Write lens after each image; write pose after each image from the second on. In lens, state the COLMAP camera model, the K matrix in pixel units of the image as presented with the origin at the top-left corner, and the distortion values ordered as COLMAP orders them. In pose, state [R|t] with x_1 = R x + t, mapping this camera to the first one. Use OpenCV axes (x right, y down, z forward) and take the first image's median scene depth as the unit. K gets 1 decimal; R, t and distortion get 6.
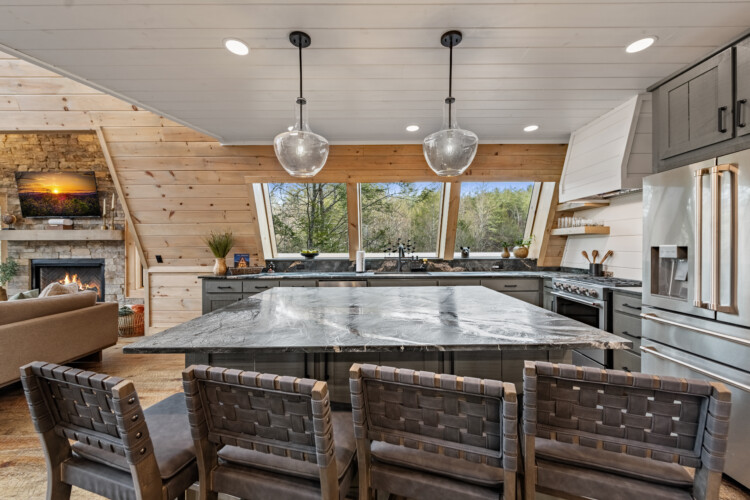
lens RADIAL K [[303.1, 0, 386.7], [0, 303.1, 247.6], [0, 0, 1]] dist [0.010141, -0.002751]
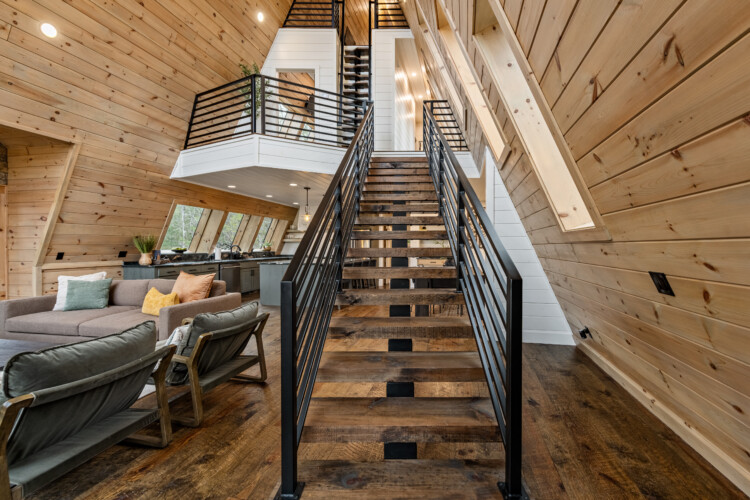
lens RADIAL K [[303.1, 0, 413.1], [0, 303.1, 248.1], [0, 0, 1]] dist [0.010141, -0.002751]
pose [[0.152650, -0.000742, 0.988280, -1.598718], [0.002694, 0.999996, 0.000335, 0.013046], [-0.988277, 0.002611, 0.152652, -0.375932]]
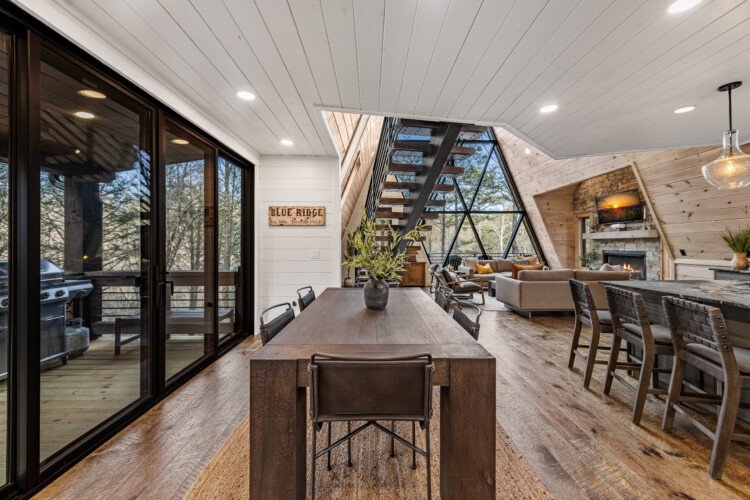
lens RADIAL K [[303.1, 0, 373.1], [0, 303.1, 243.6], [0, 0, 1]] dist [0.010141, -0.002751]
pose [[0.018656, -0.000776, -0.999826, 0.437632], [0.003985, 0.999992, -0.000702, -0.002045], [0.999818, -0.003971, 0.018658, -0.249923]]
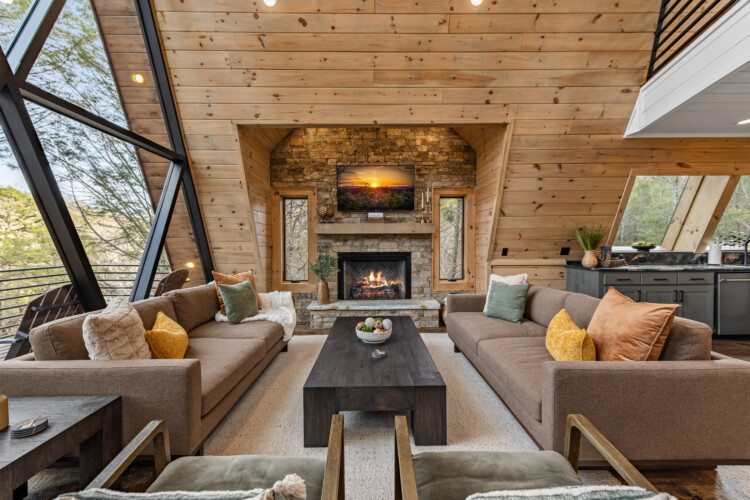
lens RADIAL K [[303.1, 0, 374.1], [0, 303.1, 242.4], [0, 0, 1]] dist [0.010141, -0.002751]
pose [[0.999934, -0.000388, 0.011481, -1.180318], [0.000448, 0.999986, -0.005268, 0.011525], [-0.011479, 0.005273, 0.999920, 0.003467]]
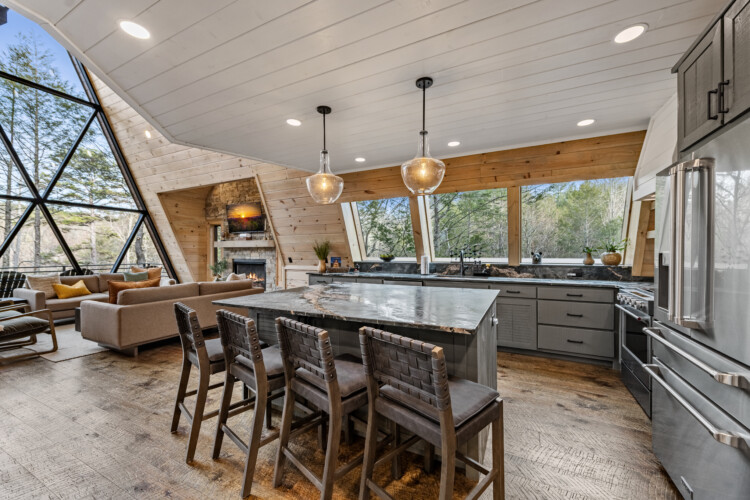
lens RADIAL K [[303.1, 0, 376.6], [0, 303.1, 250.0], [0, 0, 1]] dist [0.010141, -0.002751]
pose [[0.888174, -0.000165, -0.459507, 0.261177], [-0.003136, 0.999974, -0.006420, -0.001833], [0.459496, 0.007143, 0.888151, -0.074539]]
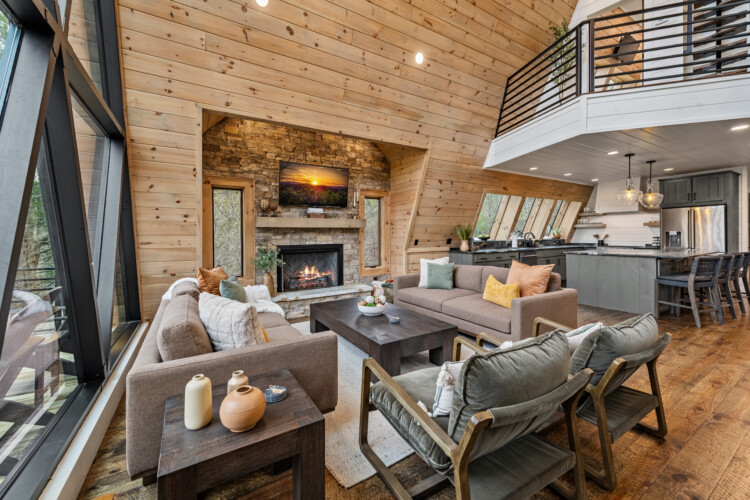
lens RADIAL K [[303.1, 0, 383.6], [0, 303.1, 230.9], [0, 0, 1]] dist [0.010141, -0.002751]
pose [[0.845368, 0.003694, 0.534172, -1.566843], [0.007707, 0.999788, -0.019111, 0.012177], [-0.534130, 0.020273, 0.845160, -0.050449]]
